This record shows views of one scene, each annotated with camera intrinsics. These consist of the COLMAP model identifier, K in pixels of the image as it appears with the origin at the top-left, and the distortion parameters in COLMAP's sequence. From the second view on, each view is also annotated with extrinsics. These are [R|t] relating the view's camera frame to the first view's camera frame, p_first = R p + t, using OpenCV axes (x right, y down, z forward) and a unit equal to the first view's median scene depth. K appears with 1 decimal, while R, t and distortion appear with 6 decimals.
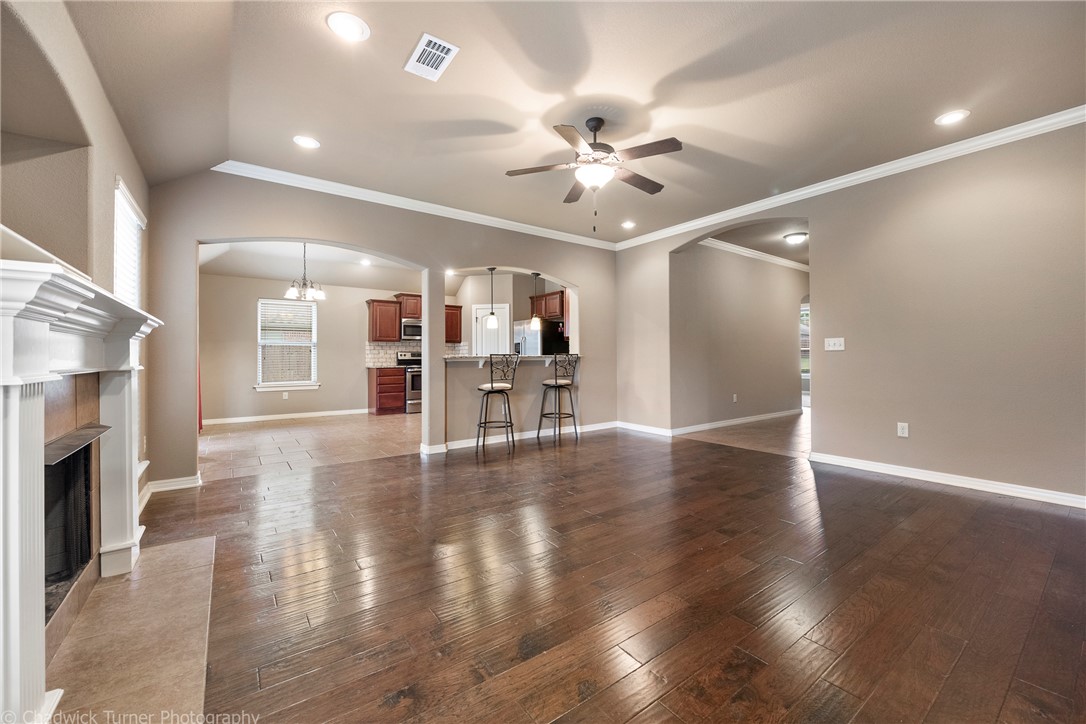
lens RADIAL K [[434.3, 0, 540.6], [0, 434.3, 357.5], [0, 0, 1]] dist [-0.002384, -0.001145]
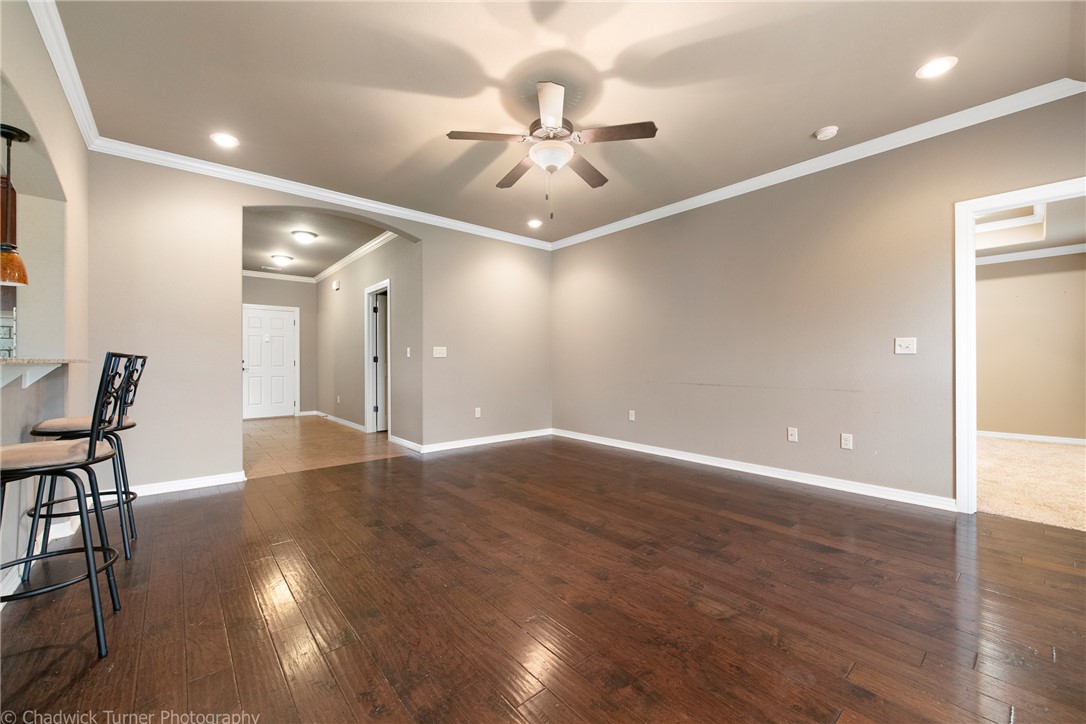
lens RADIAL K [[434.3, 0, 539.1], [0, 434.3, 363.7], [0, 0, 1]] dist [-0.002384, -0.001145]
pose [[-0.076165, -0.004116, 0.997087, -0.728092], [0.005055, 0.999977, 0.004514, -0.001730], [-0.997082, 0.005384, -0.076142, 1.055256]]
